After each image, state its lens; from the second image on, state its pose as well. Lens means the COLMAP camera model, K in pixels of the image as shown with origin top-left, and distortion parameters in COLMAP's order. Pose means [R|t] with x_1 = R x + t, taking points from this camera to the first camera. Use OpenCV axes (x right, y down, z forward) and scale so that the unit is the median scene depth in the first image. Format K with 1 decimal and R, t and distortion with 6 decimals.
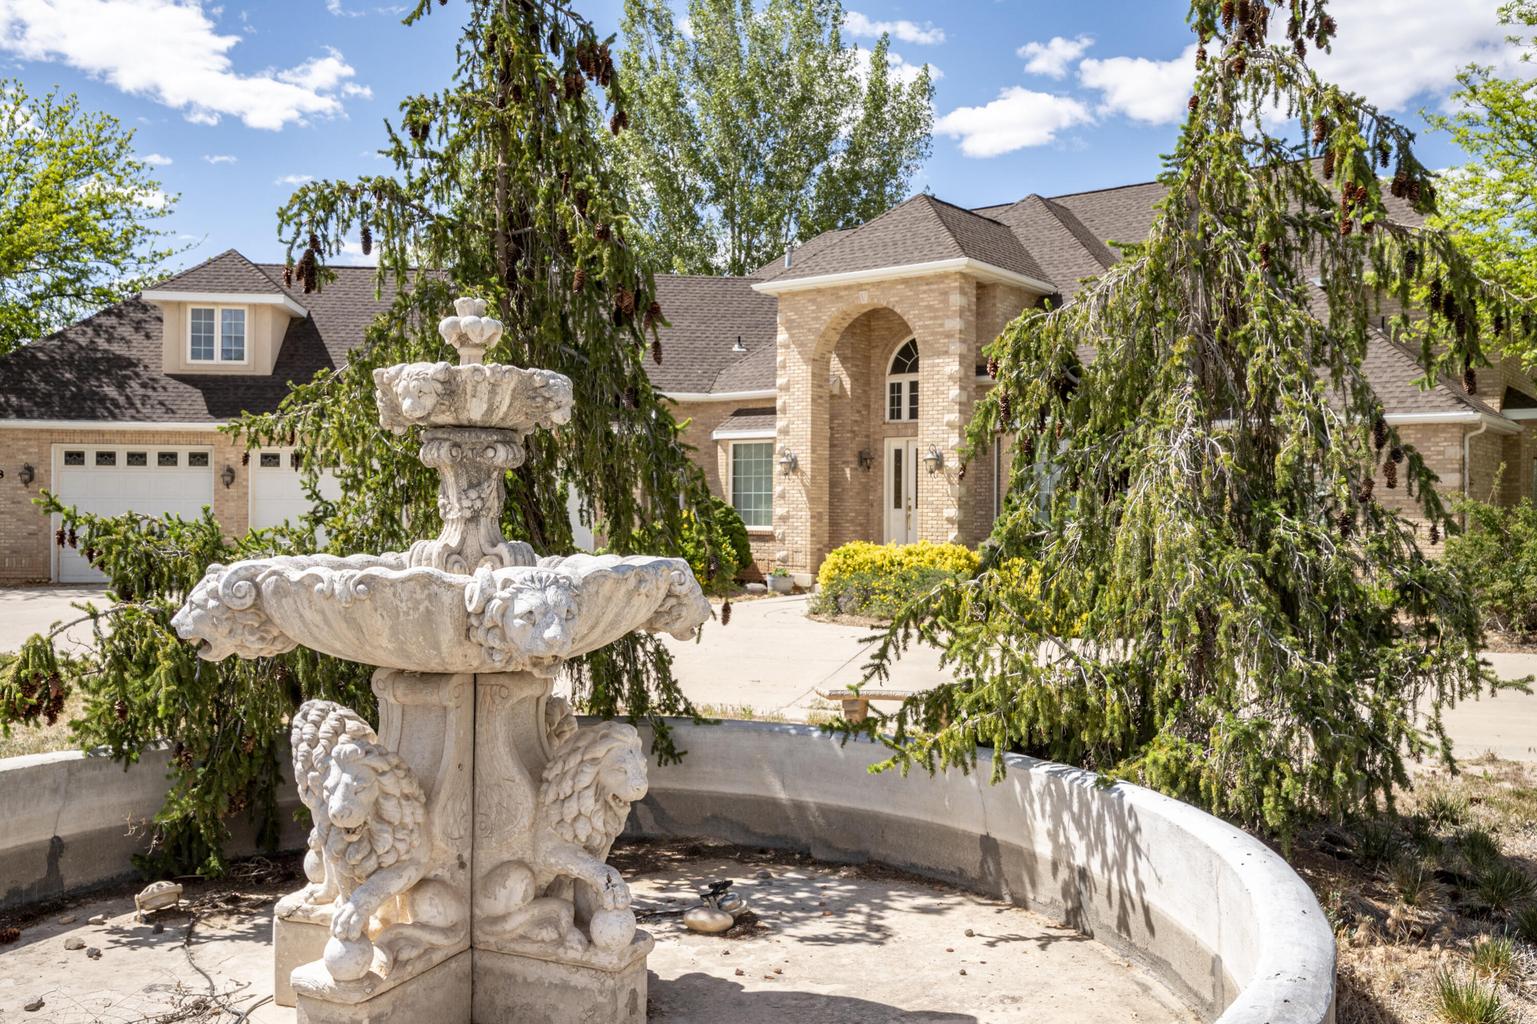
lens RADIAL K [[1343.9, 0, 766.8], [0, 1343.9, 508.6], [0, 0, 1]] dist [-0.002830, -0.000480]
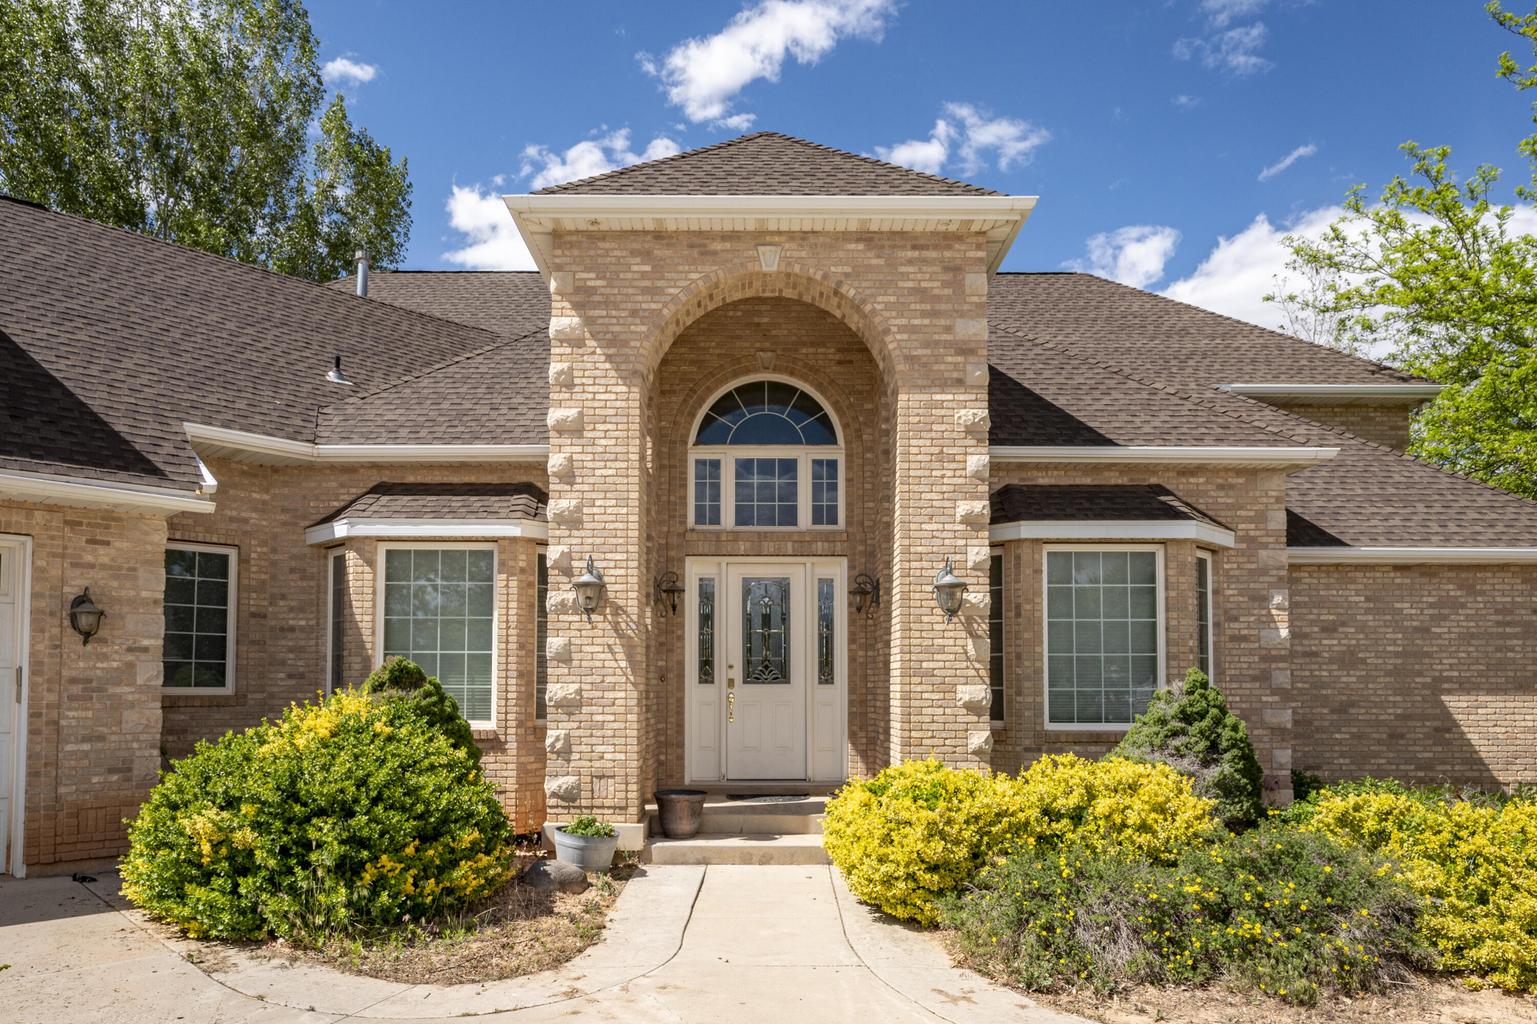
lens RADIAL K [[1003.5, 0, 746.7], [0, 1003.5, 646.1], [0, 0, 1]] dist [0.002341, -0.002766]
pose [[0.793013, 0.019046, 0.608907, -0.145885], [-0.000214, 0.999520, -0.030985, -0.002526], [-0.609205, 0.024441, 0.792636, 0.660793]]
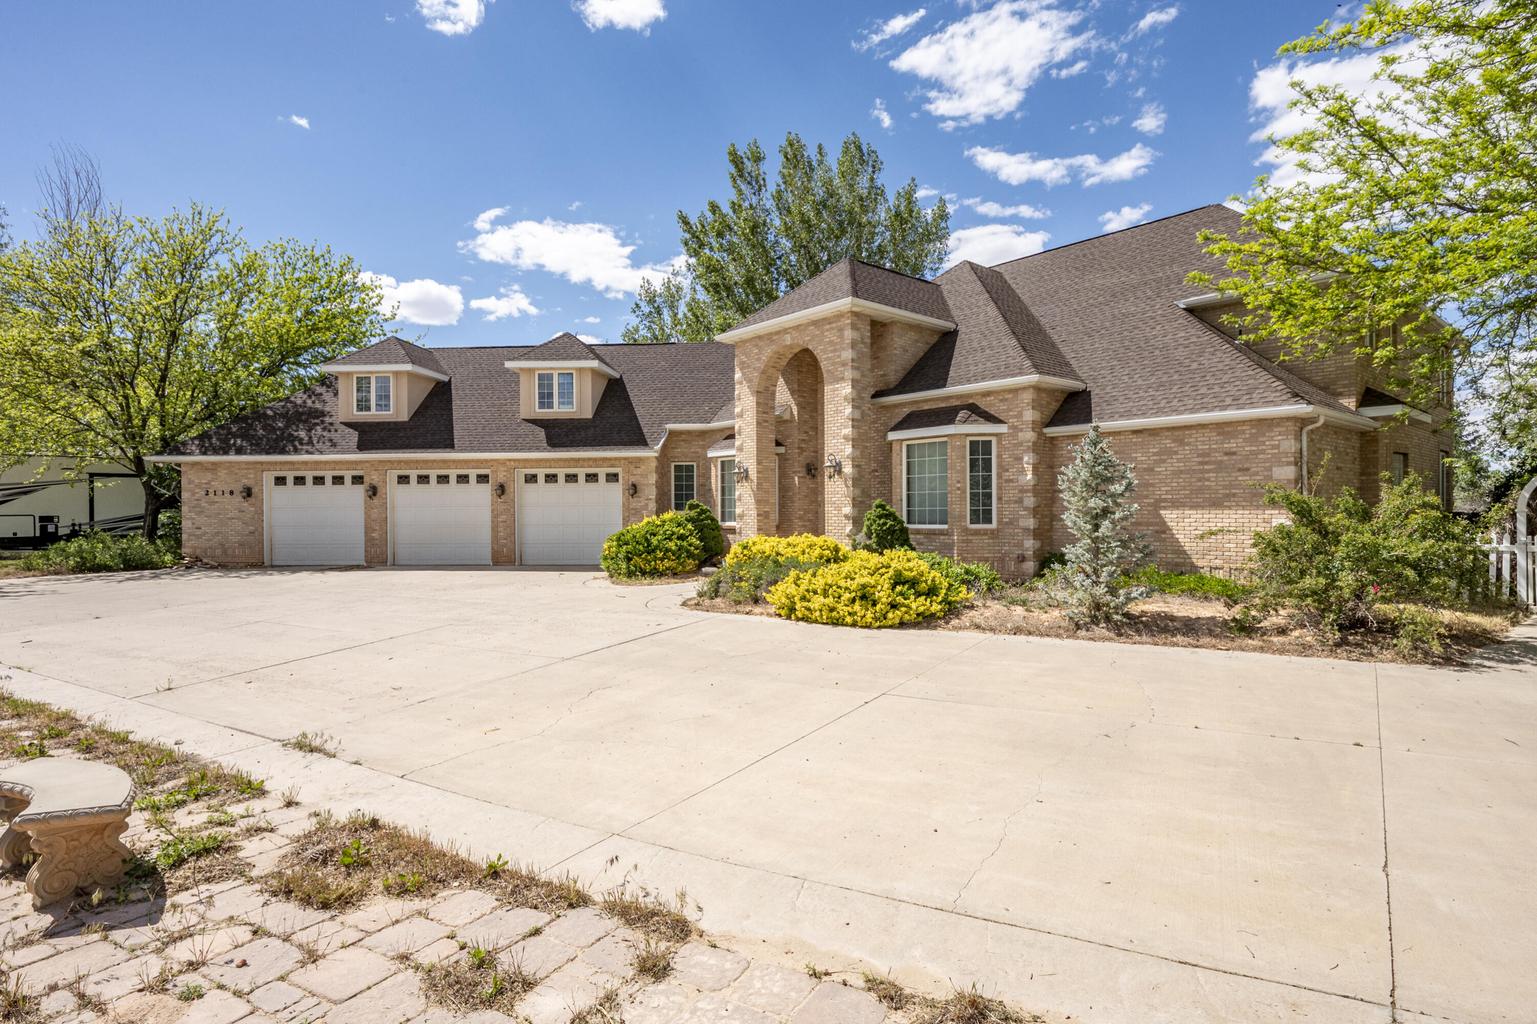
lens RADIAL K [[800.1, 0, 775.7], [0, 800.1, 508.1], [0, 0, 1]] dist [0.000398, 0.000447]
pose [[0.979397, -0.012743, -0.201542, 0.193296], [0.012213, 0.999918, -0.003875, 0.002442], [0.201575, 0.001334, 0.979472, 0.248235]]
